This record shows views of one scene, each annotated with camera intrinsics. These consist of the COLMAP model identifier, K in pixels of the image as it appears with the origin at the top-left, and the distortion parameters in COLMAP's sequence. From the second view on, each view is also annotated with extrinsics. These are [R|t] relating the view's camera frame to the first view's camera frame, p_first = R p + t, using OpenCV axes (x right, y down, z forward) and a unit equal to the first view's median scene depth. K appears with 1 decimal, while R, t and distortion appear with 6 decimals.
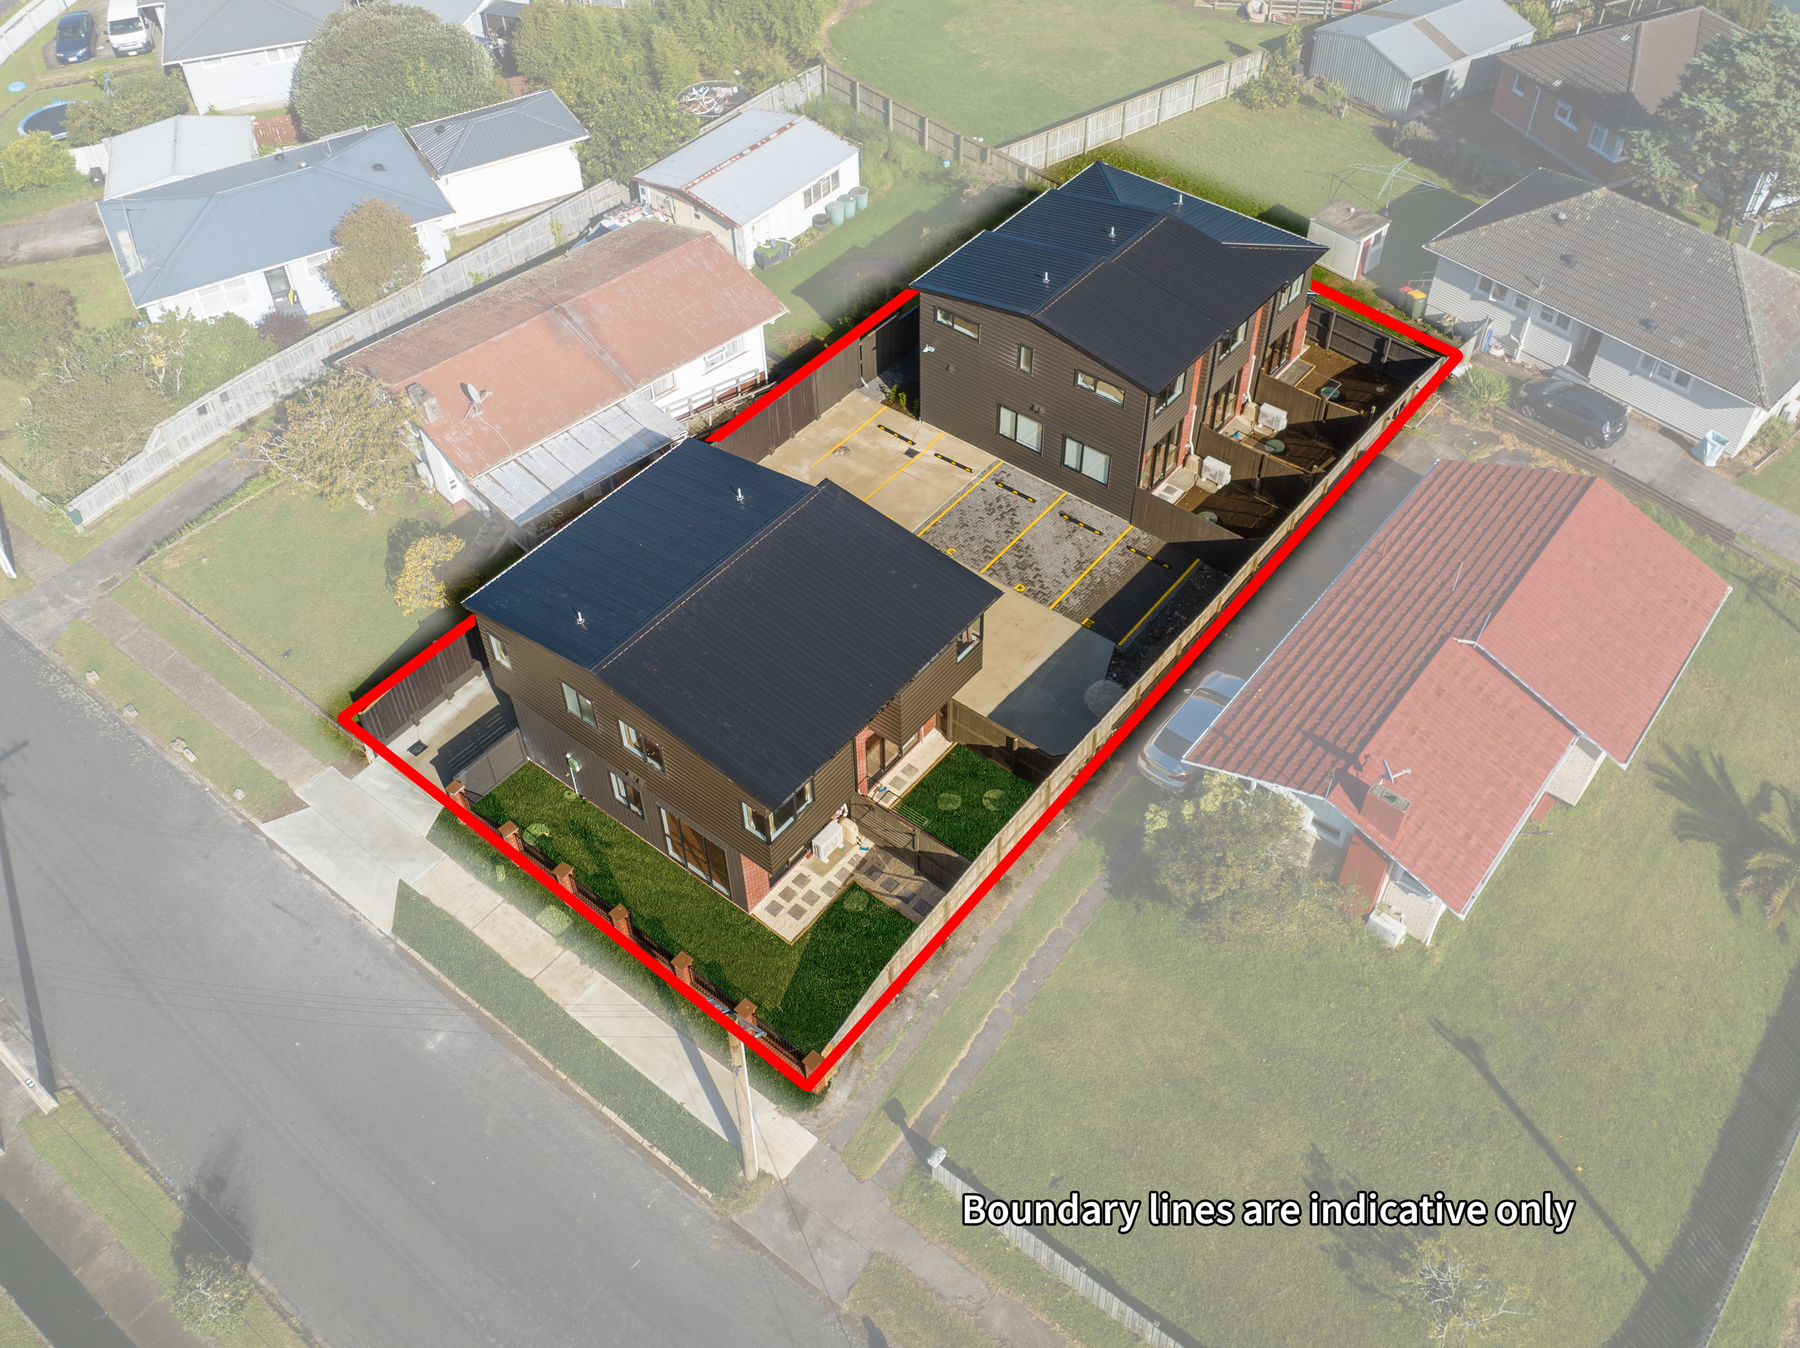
lens RADIAL K [[1568.7, 0, 900.0], [0, 1568.7, 674.0], [0, 0, 1]] dist [-0.034595, -0.006244]
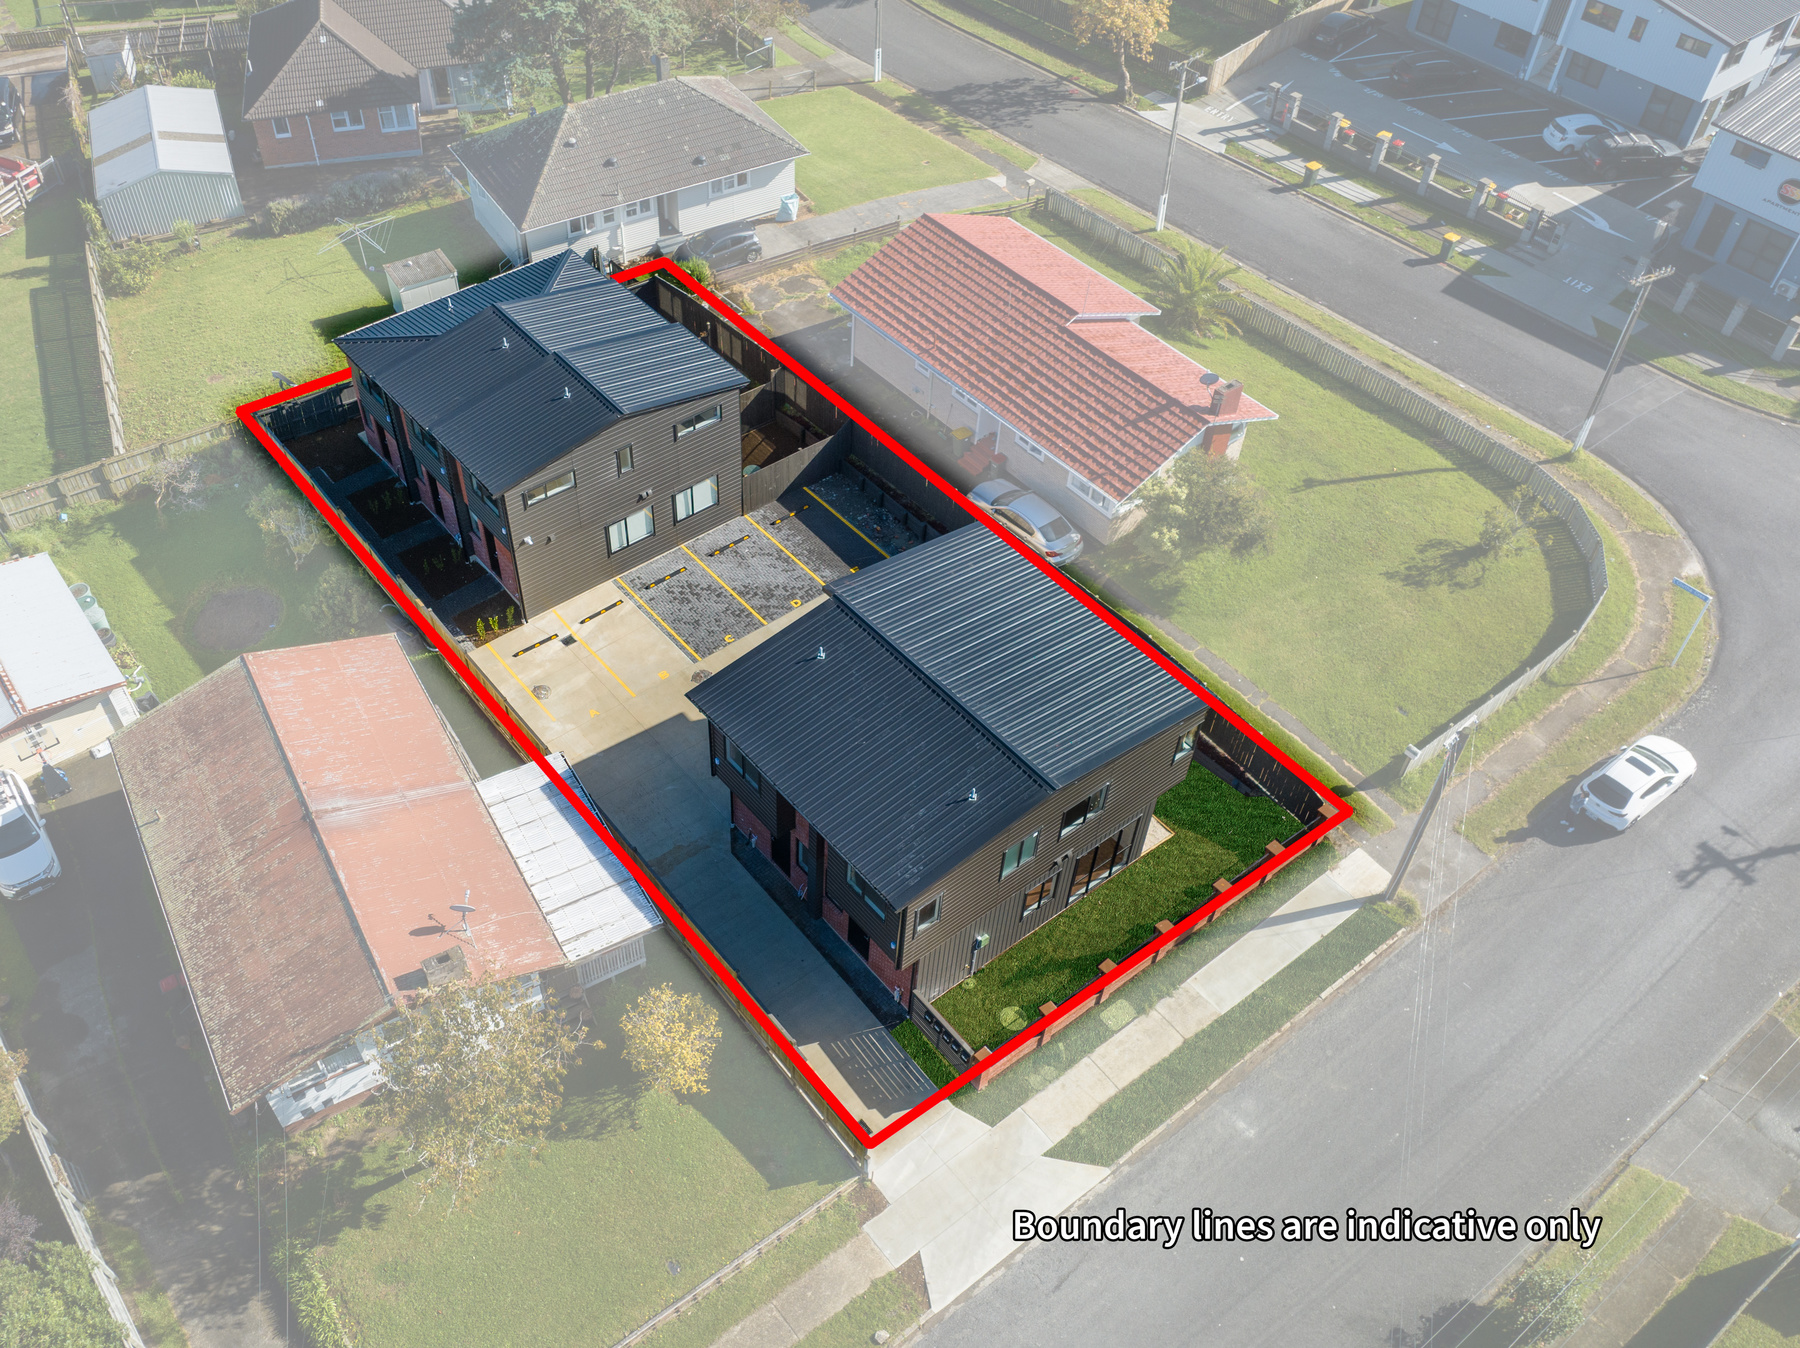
lens RADIAL K [[1492.1, 0, 895.9], [0, 1492.1, 716.9], [0, 0, 1]] dist [-0.042869, 0.005415]
pose [[0.224894, -0.725300, 0.650663, -0.588160], [0.709441, 0.579627, 0.400905, -0.349063], [-0.667919, 0.371446, 0.644913, 0.329252]]
